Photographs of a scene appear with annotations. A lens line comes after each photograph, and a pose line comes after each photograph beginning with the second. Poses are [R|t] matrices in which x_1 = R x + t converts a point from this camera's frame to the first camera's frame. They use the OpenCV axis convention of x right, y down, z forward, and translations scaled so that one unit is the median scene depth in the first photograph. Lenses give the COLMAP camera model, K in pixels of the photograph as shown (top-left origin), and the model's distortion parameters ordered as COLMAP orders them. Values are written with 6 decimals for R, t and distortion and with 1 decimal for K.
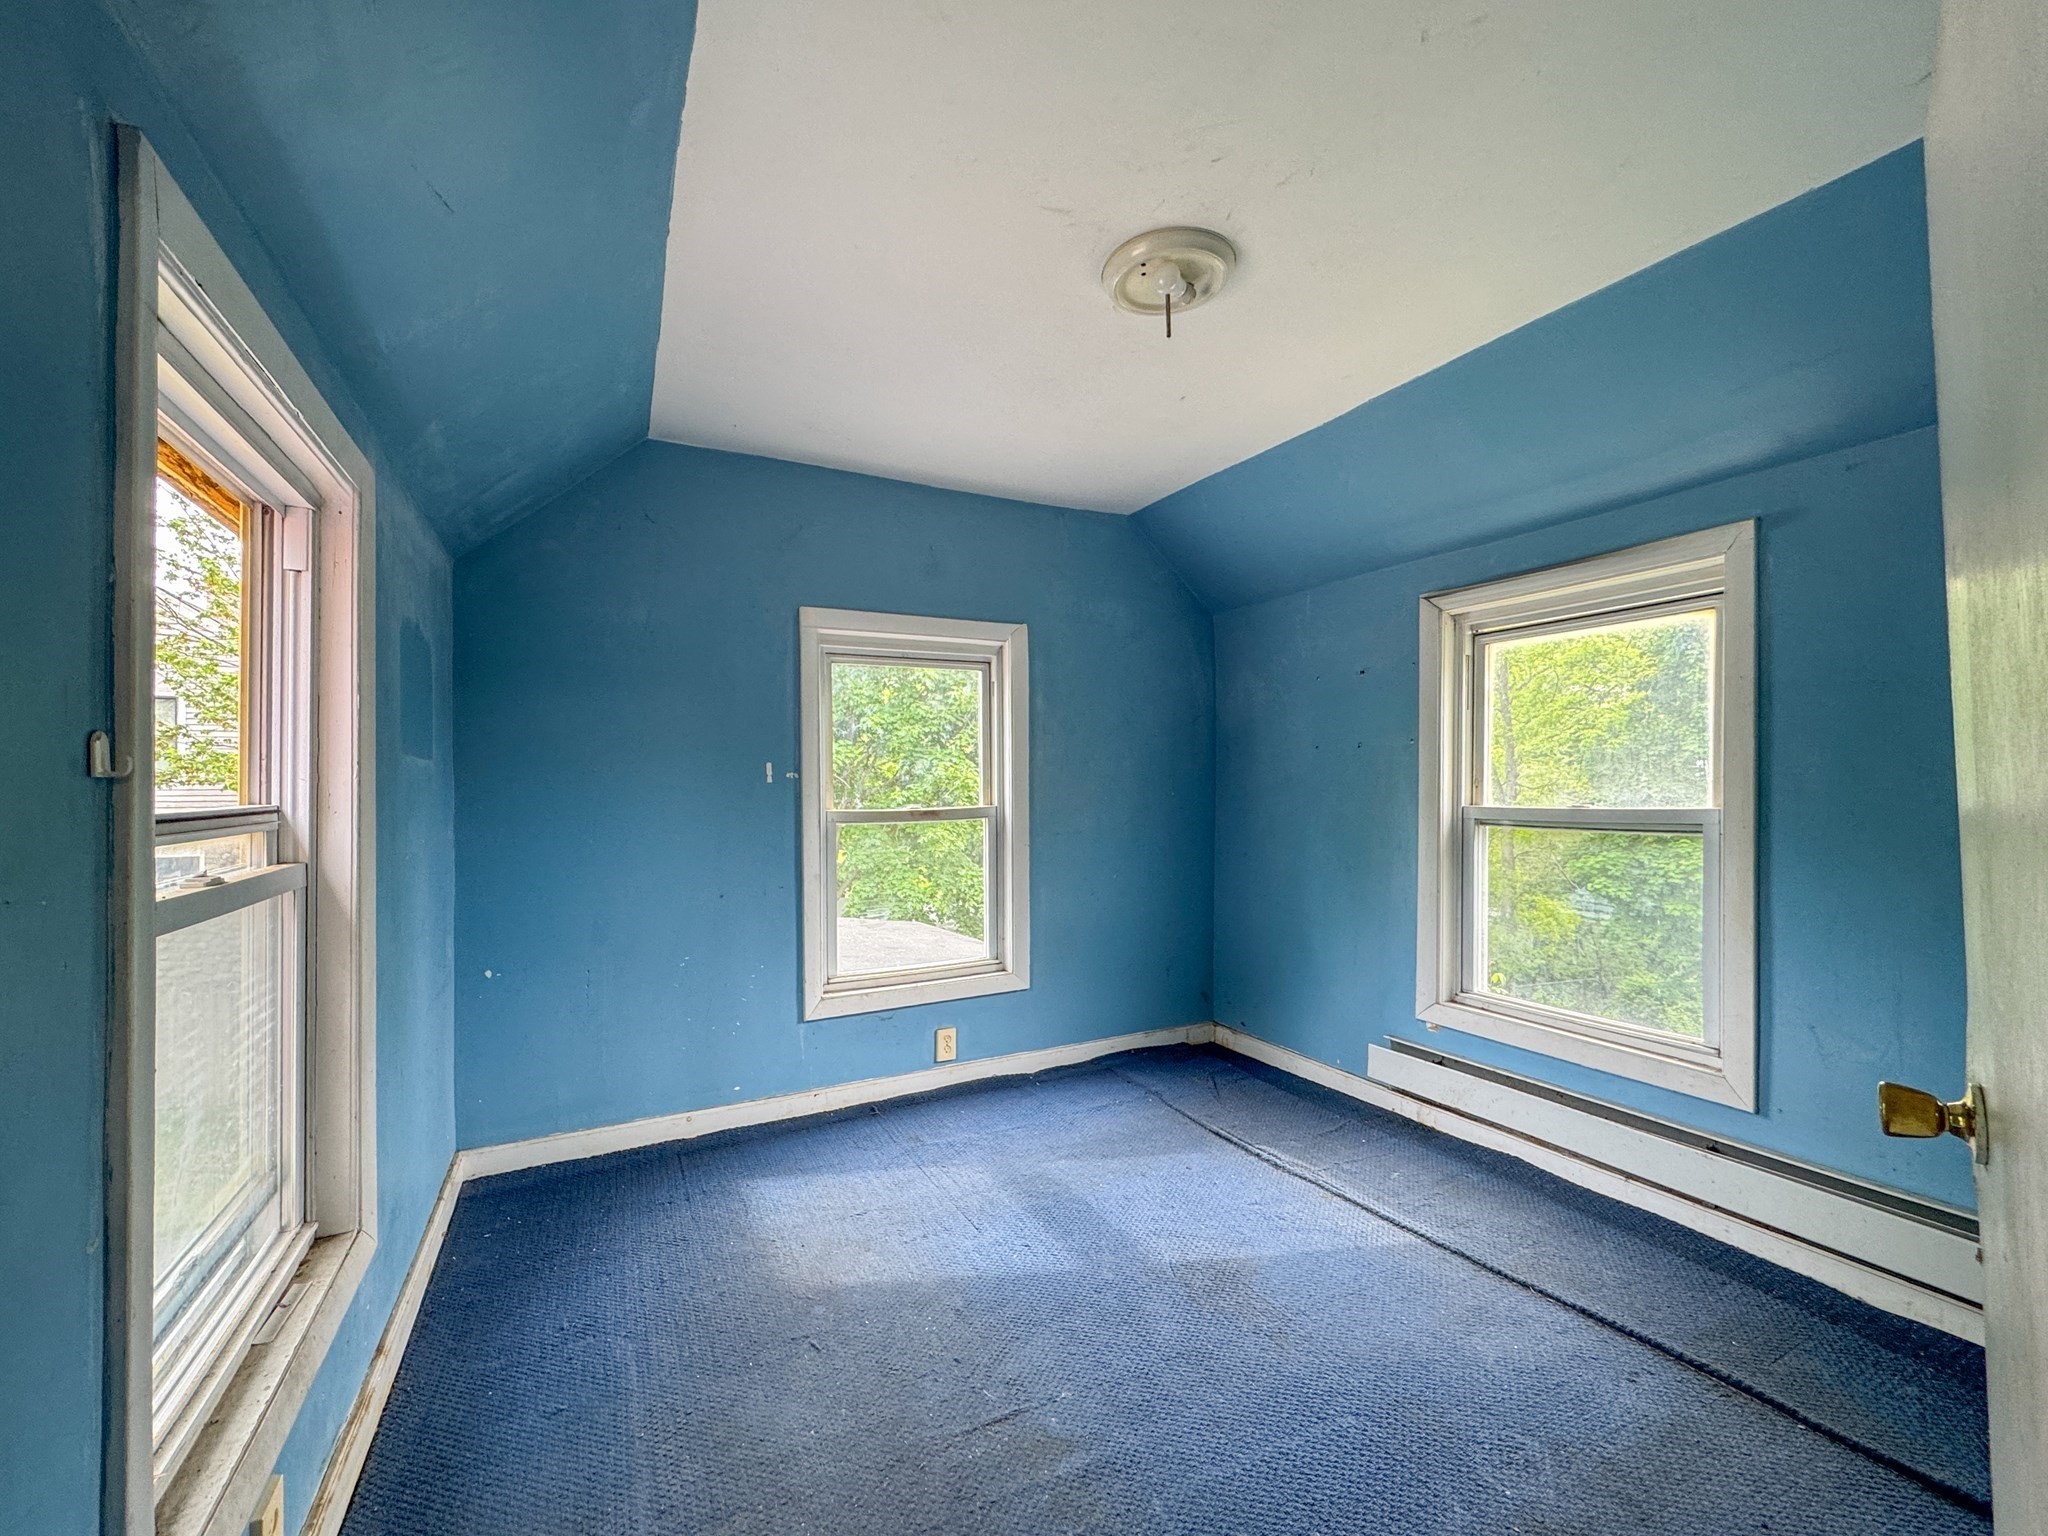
lens RADIAL K [[832.5, 0, 1018.1], [0, 832.5, 765.1], [0, 0, 1]] dist [0.001878, 0.000948]
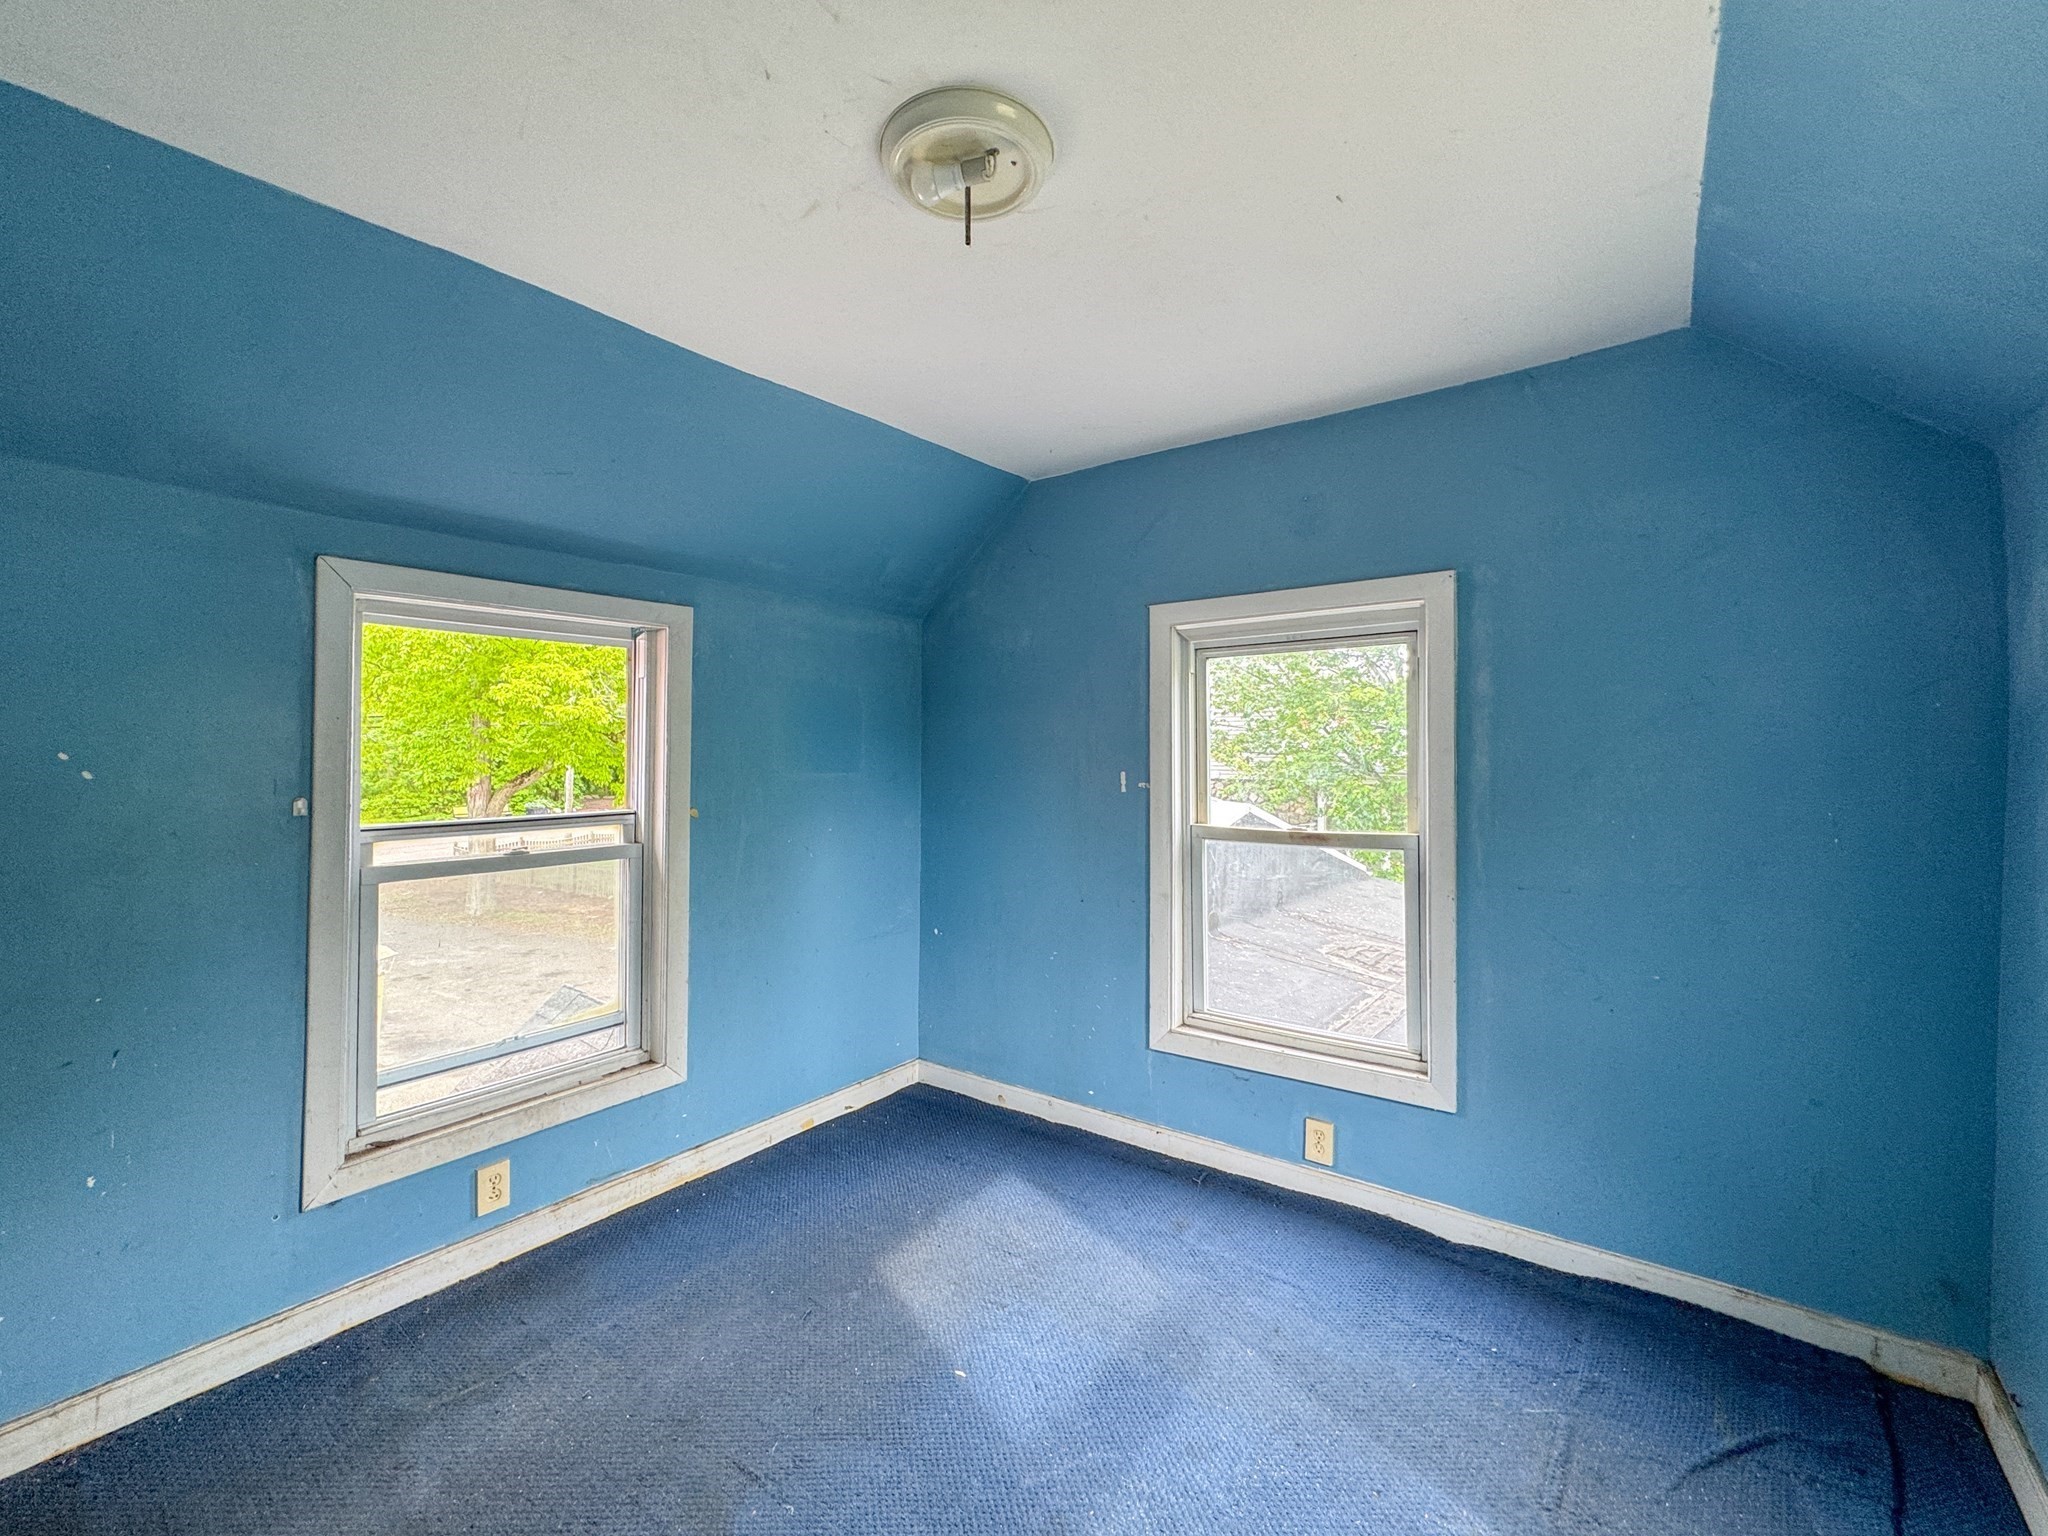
lens RADIAL K [[870.6, 0, 1026.5], [0, 870.6, 720.4], [0, 0, 1]] dist [0.000028, 0.000395]
pose [[0.446461, -0.024523, -0.894467, 0.560432], [0.017937, 0.999669, -0.018454, -0.045629], [0.894623, -0.007805, 0.446753, 0.435146]]
